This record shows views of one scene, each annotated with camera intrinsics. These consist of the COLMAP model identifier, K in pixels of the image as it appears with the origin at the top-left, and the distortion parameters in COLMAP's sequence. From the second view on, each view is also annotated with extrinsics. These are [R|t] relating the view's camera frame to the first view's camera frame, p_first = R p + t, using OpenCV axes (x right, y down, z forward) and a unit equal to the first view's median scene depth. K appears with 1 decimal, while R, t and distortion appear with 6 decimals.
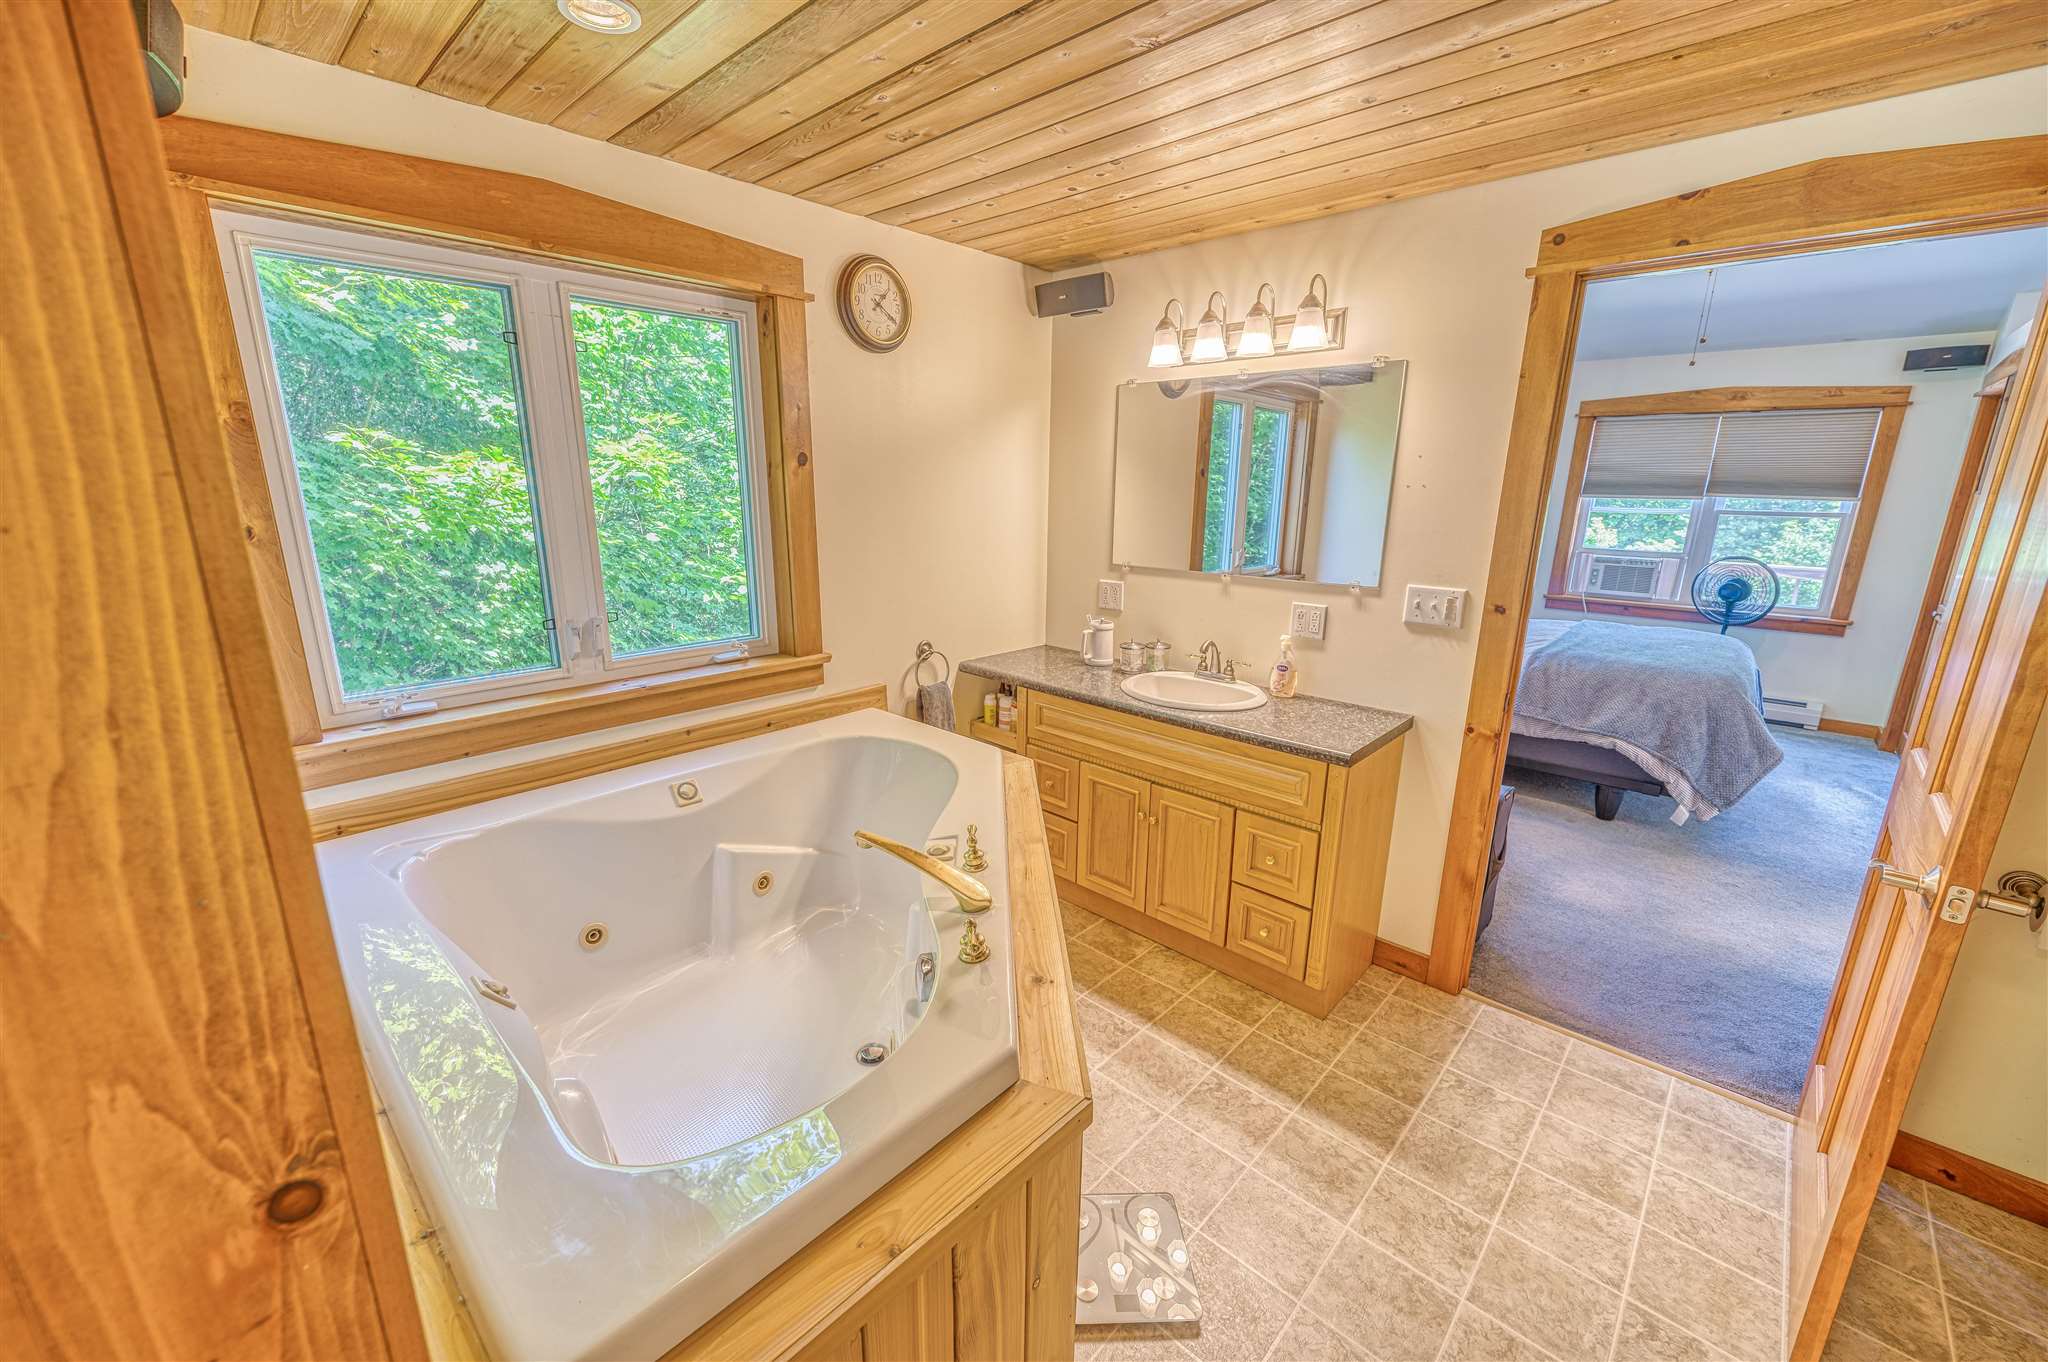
lens RADIAL K [[804.6, 0, 1013.1], [0, 804.6, 684.6], [0, 0, 1]] dist [-0.000048, 0.000439]
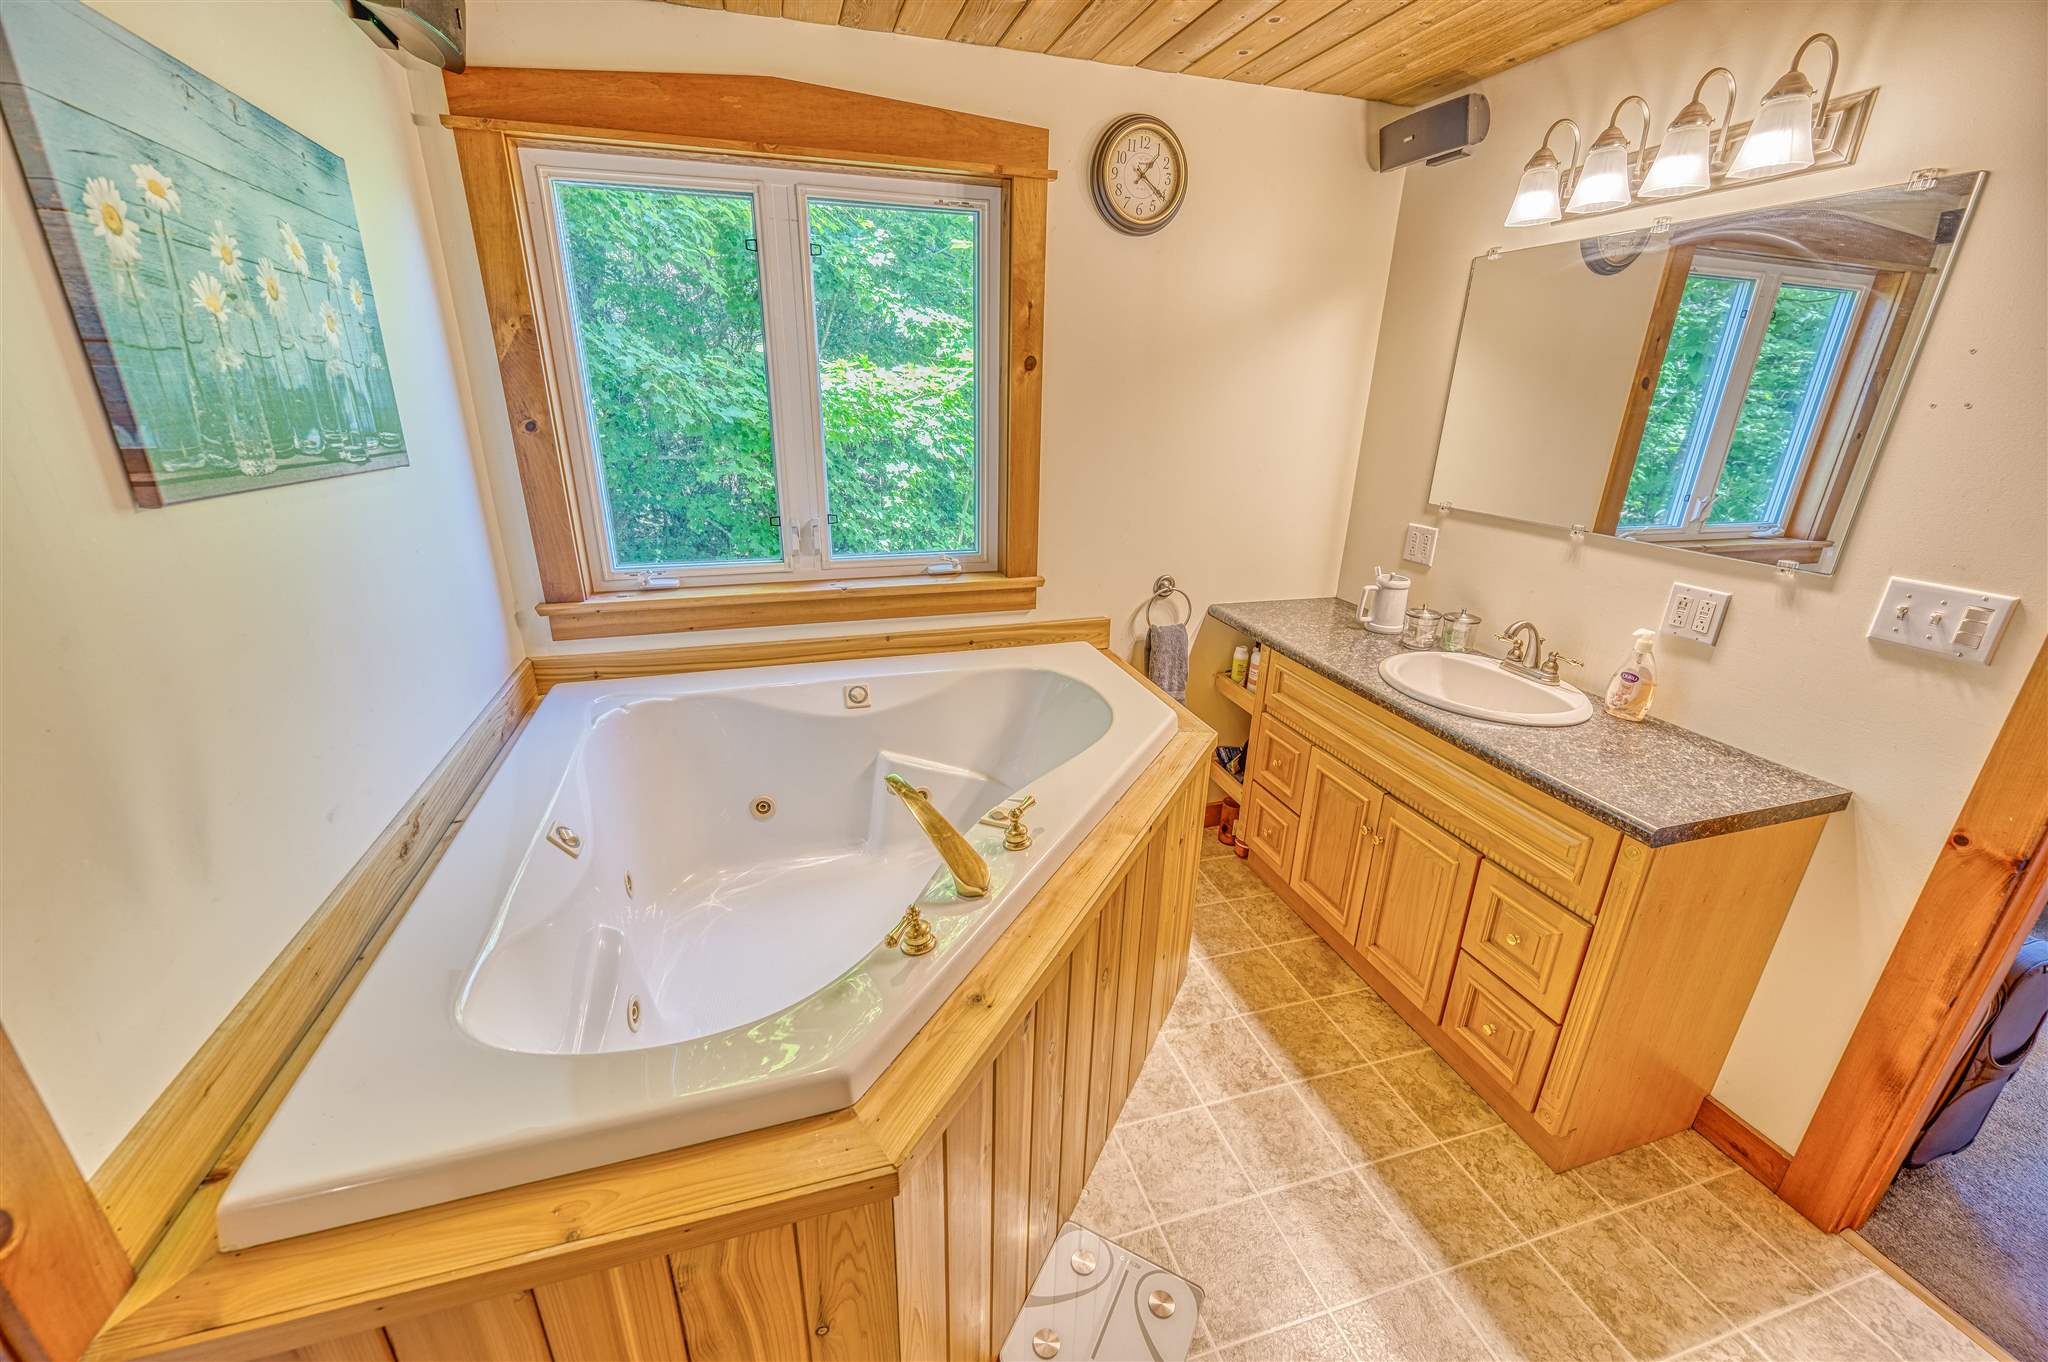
lens RADIAL K [[804.6, 0, 1019.2], [0, 804.6, 684.2], [0, 0, 1]] dist [-0.000048, 0.000439]
pose [[0.867836, 0.178823, -0.463555, 0.215149], [-0.131843, 0.982422, 0.132157, -0.038656], [0.479039, -0.053574, 0.876157, 0.163424]]
